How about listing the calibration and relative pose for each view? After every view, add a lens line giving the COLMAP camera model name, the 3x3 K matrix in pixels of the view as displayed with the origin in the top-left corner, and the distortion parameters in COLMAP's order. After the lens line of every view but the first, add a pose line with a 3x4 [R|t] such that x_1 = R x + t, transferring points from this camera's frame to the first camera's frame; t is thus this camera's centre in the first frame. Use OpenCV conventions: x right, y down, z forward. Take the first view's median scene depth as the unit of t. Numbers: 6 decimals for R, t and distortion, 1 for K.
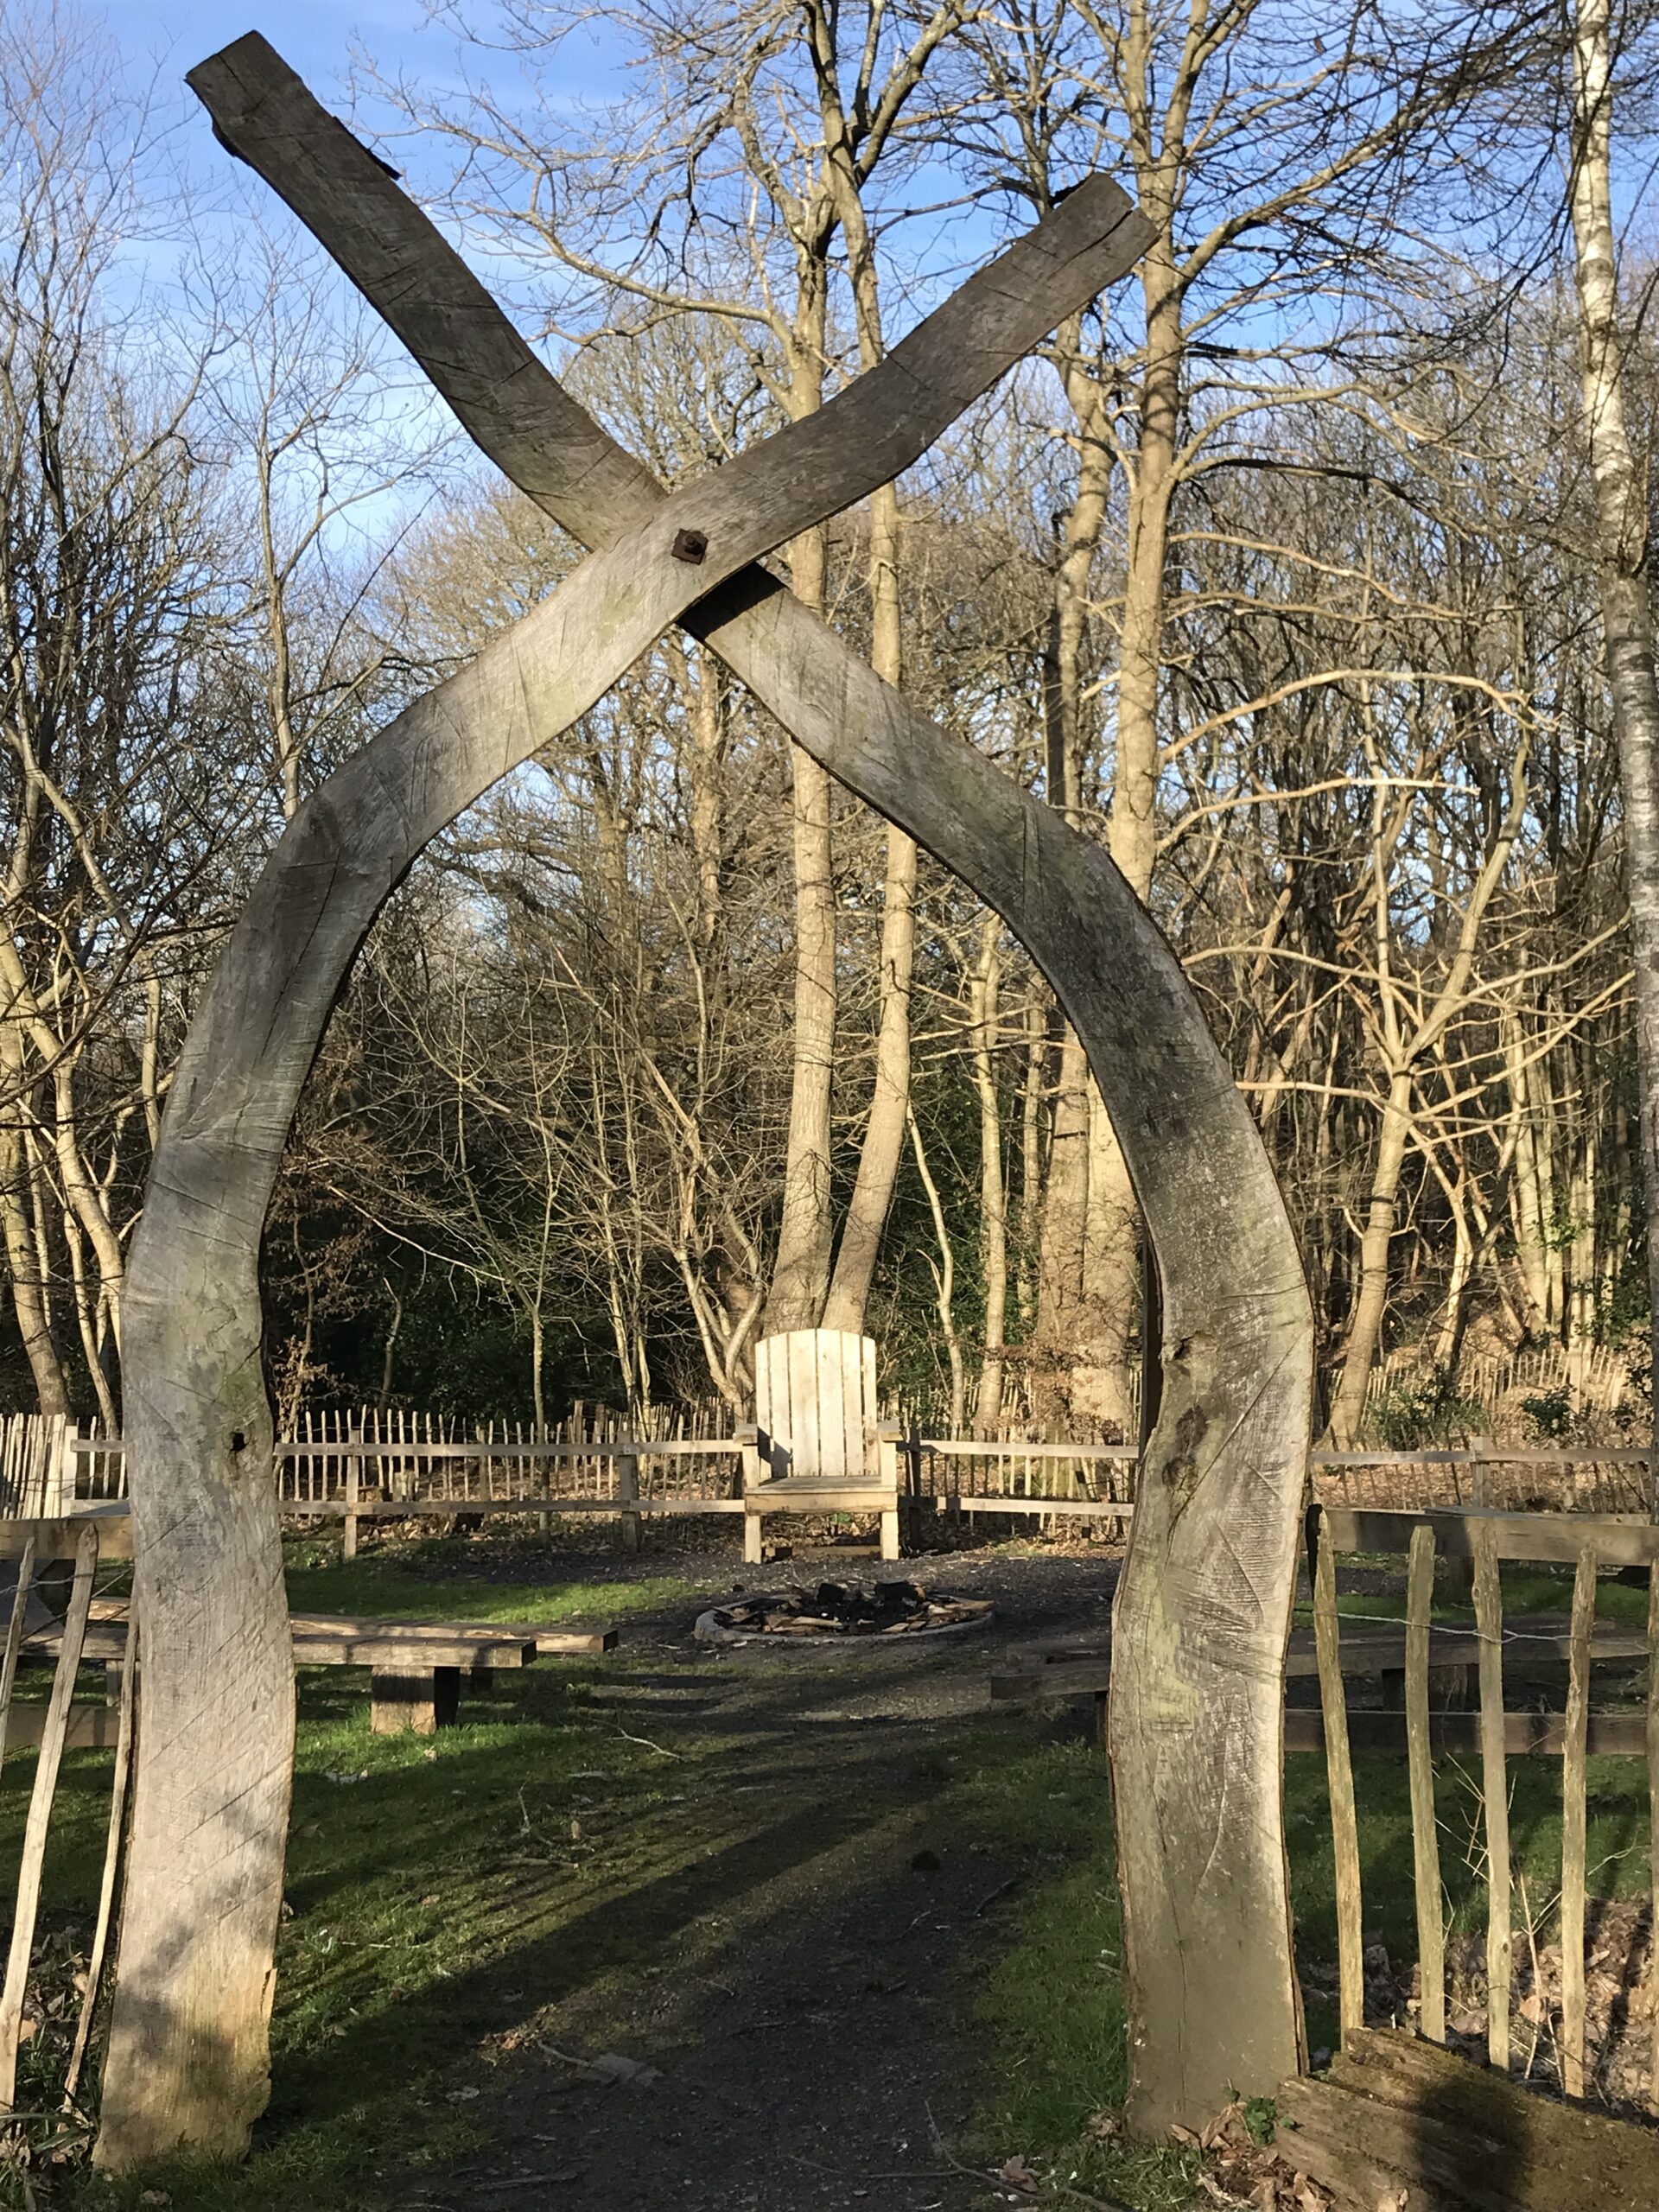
lens RADIAL K [[2756.0, 0, 829.5], [0, 2756.0, 1106.0], [0, 0, 1]] dist [0.265858, -0.003010]
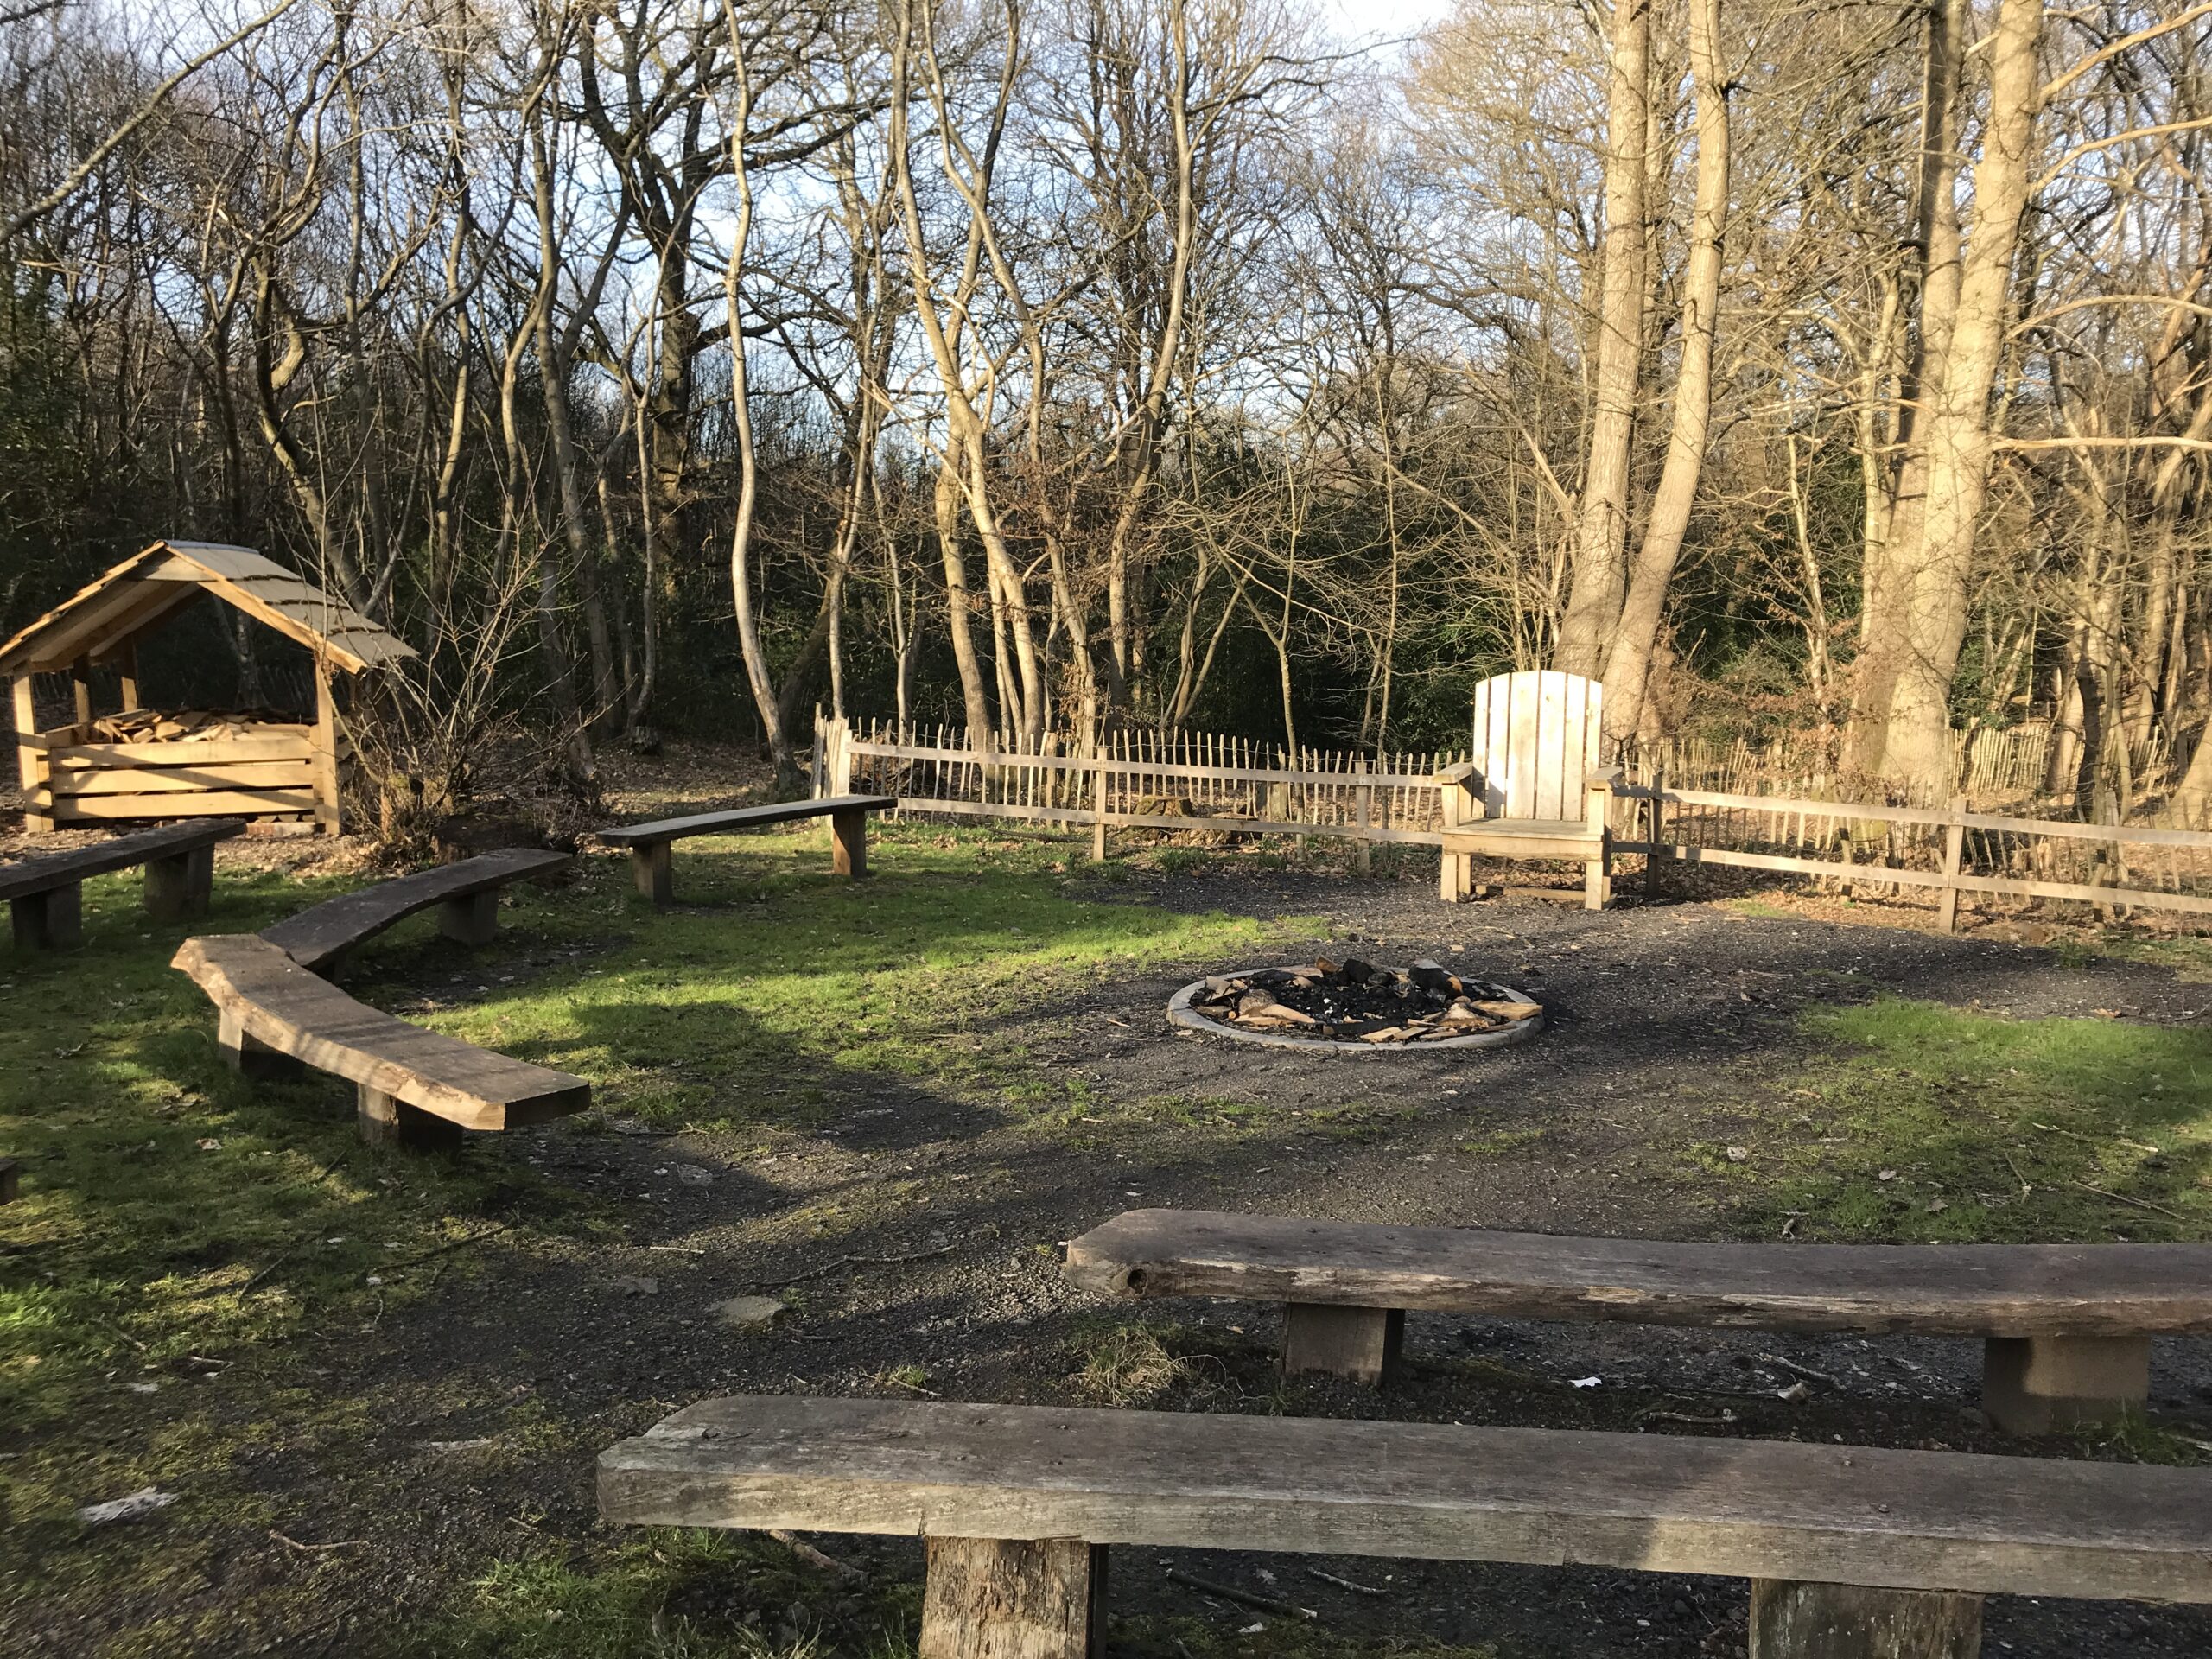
lens RADIAL K [[1795.9, 0, 1106.0], [0, 1795.9, 829.5], [0, 0, 1]] dist [-0.001837, -0.008507]
pose [[0.919770, 0.065924, -0.386882, 0.098458], [-0.005237, 0.987765, 0.155863, 0.037943], [0.392423, -0.141332, 0.908862, 0.351300]]
